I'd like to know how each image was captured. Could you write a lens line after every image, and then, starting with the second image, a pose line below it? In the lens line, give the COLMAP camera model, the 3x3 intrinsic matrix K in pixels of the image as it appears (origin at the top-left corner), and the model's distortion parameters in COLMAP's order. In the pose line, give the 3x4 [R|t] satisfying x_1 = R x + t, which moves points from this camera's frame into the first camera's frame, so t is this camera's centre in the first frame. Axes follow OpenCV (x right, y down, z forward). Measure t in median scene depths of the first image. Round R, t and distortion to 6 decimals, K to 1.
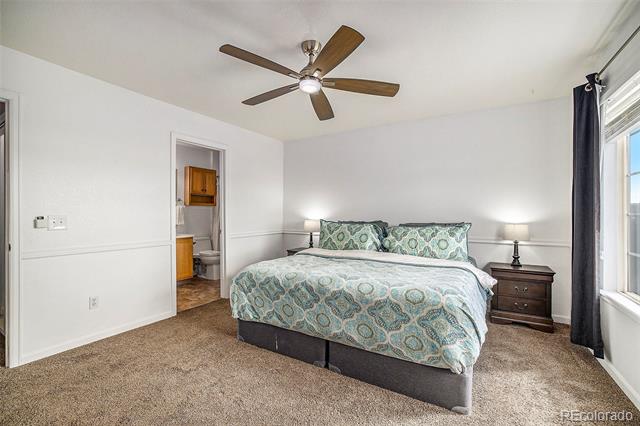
lens RADIAL K [[253.6, 0, 327.6], [0, 253.6, 213.4], [0, 0, 1]] dist [0.003844, 0.000186]
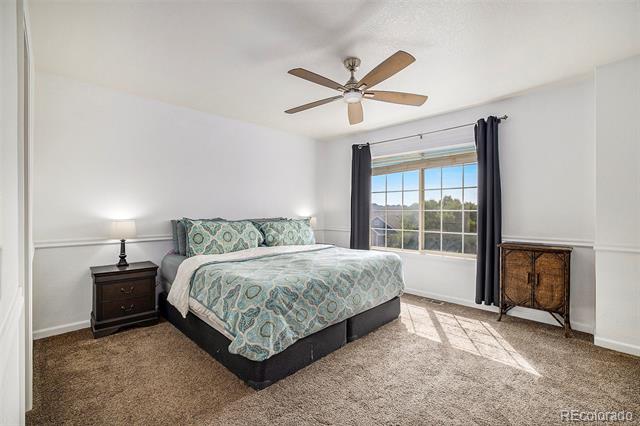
lens RADIAL K [[278.9, 0, 319.6], [0, 278.9, 207.3], [0, 0, 1]] dist [-0.012500, -0.000726]
pose [[0.290423, 0.009756, 0.956849, -1.097011], [-0.001461, 0.999951, -0.009752, 0.003756], [-0.956897, 0.001434, 0.290423, 0.659567]]
